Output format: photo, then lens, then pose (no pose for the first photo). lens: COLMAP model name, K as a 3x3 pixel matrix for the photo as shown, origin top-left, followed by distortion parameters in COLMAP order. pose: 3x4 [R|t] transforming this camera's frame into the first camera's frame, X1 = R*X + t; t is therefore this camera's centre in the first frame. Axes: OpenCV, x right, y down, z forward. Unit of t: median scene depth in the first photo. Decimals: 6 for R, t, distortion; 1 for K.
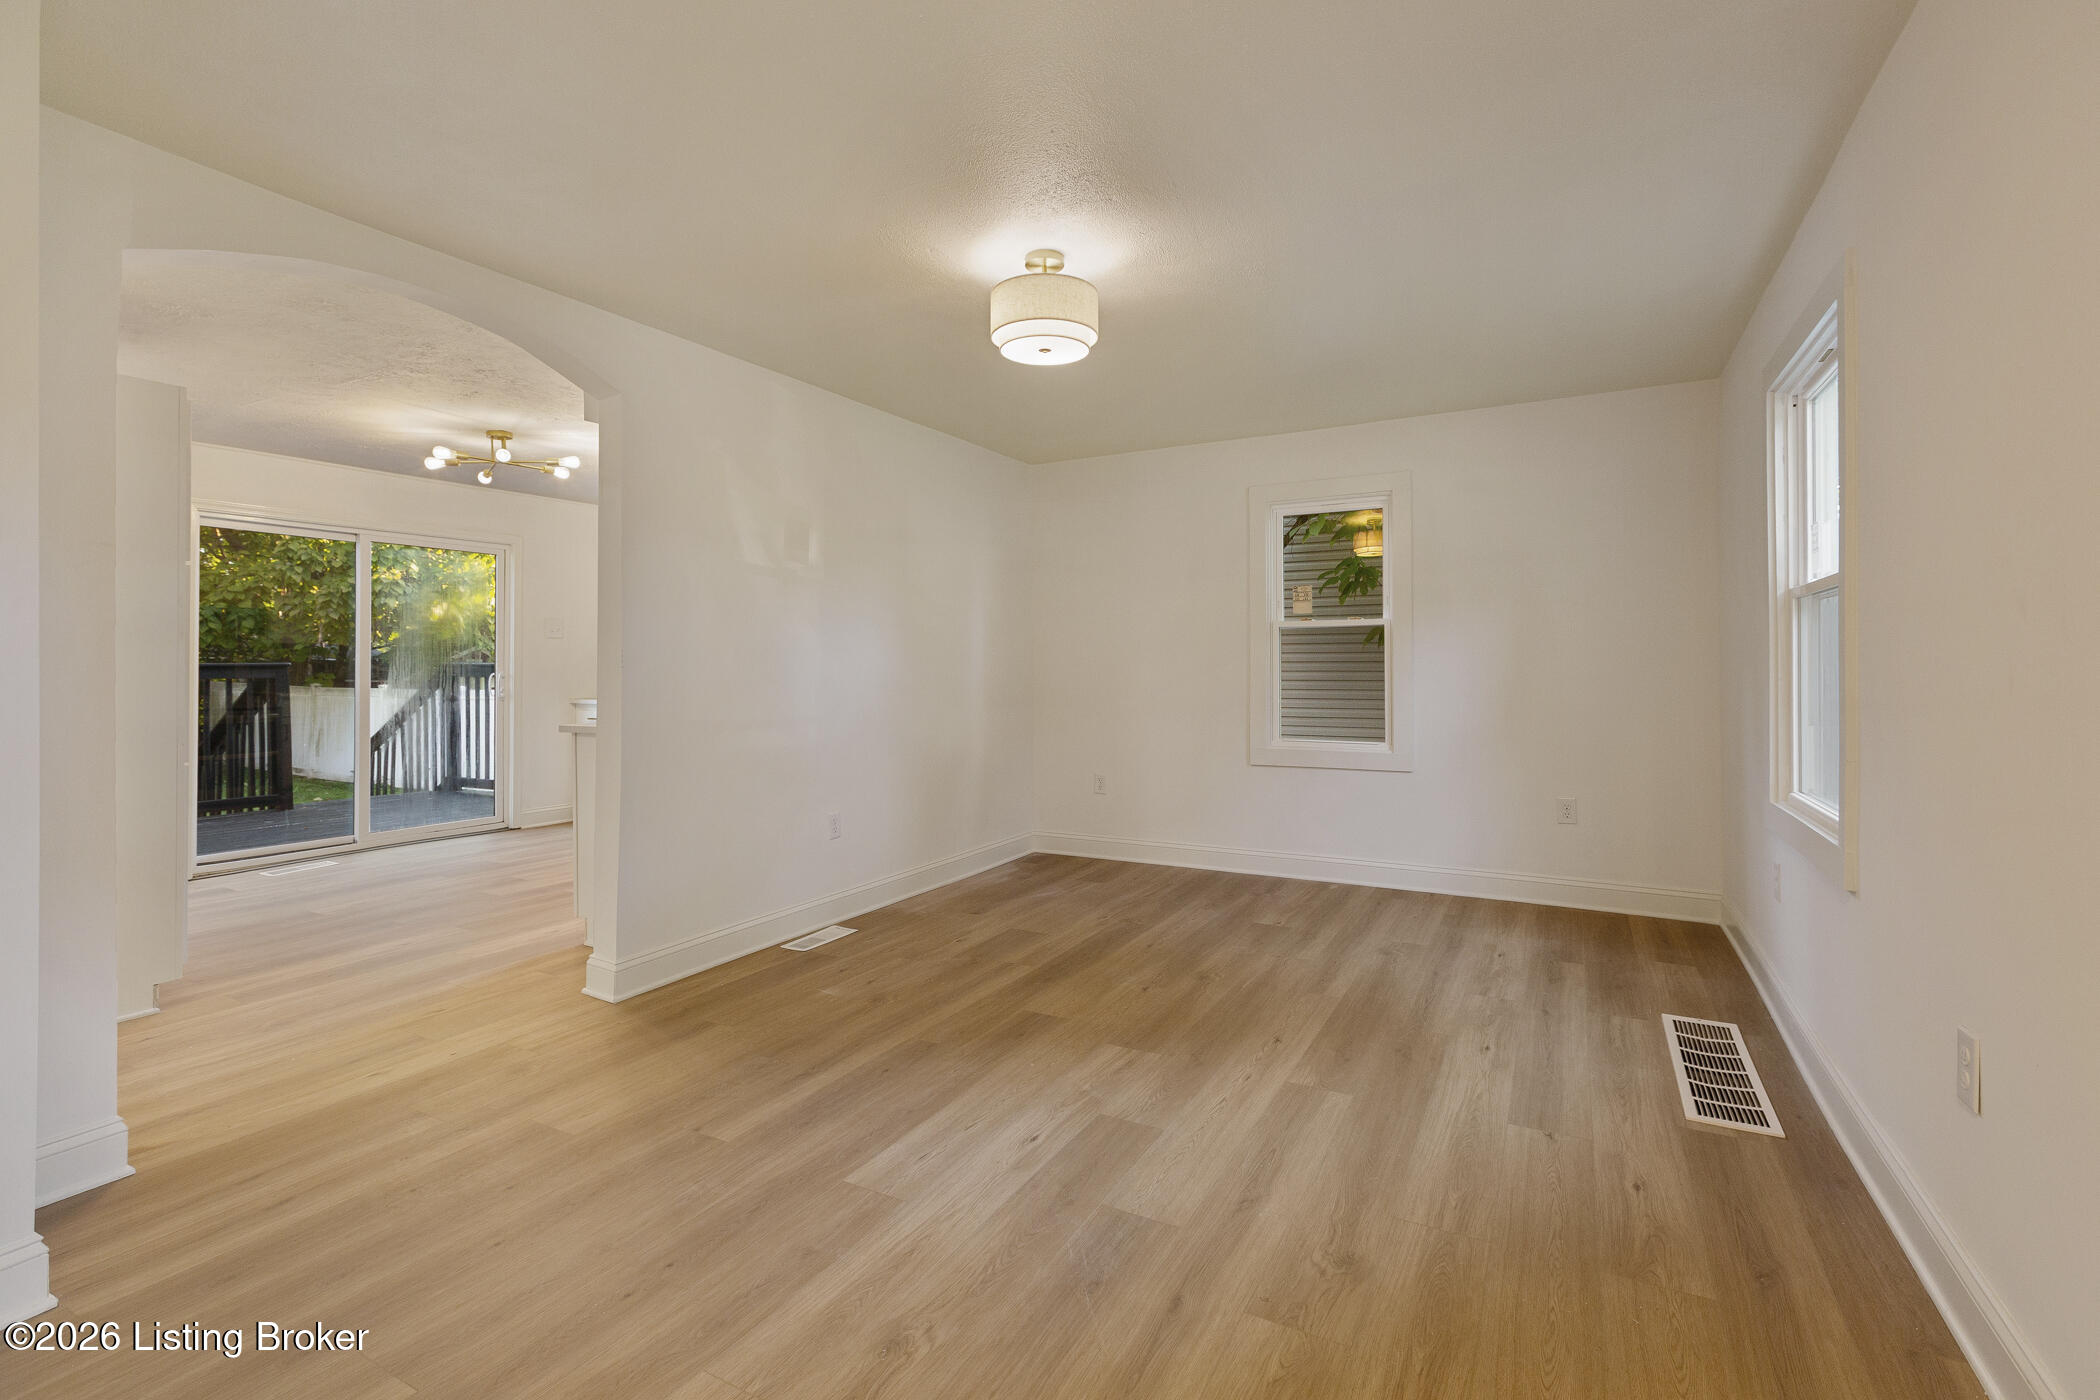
lens RADIAL K [[953.9, 0, 1053.4], [0, 953.9, 666.7], [0, 0, 1]] dist [-0.000447, -0.001047]
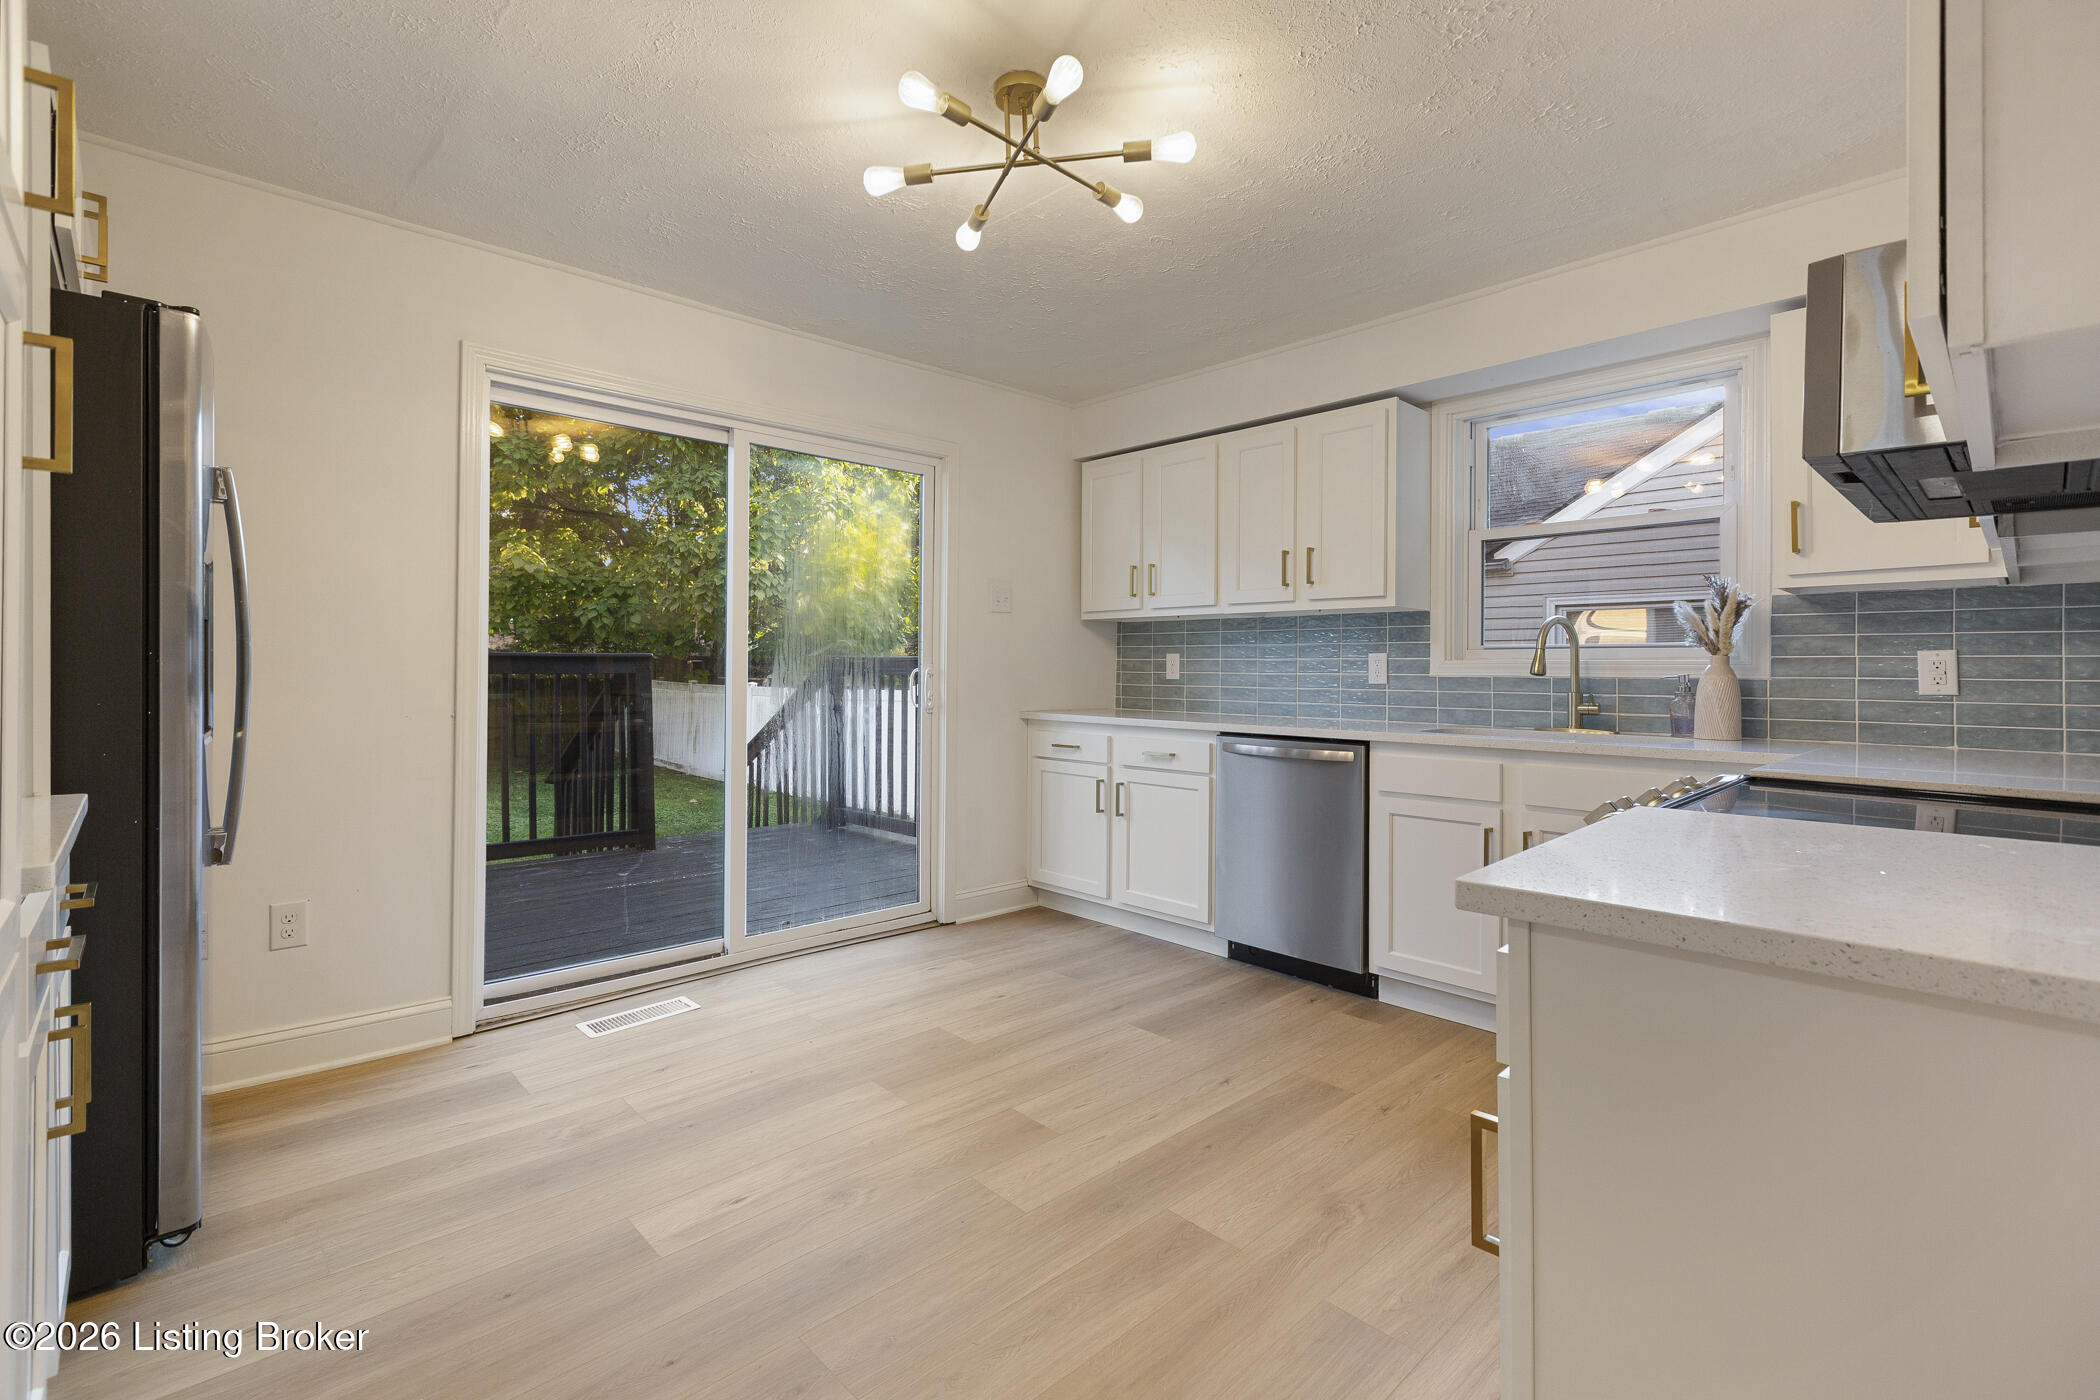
lens RADIAL K [[953.9, 0, 1049.1], [0, 953.9, 683.3], [0, 0, 1]] dist [-0.000447, -0.001047]
pose [[0.953335, 0.013789, -0.301601, -0.247756], [-0.009222, 0.999820, 0.016562, 0.004263], [0.301775, -0.013007, 0.953290, 0.339568]]
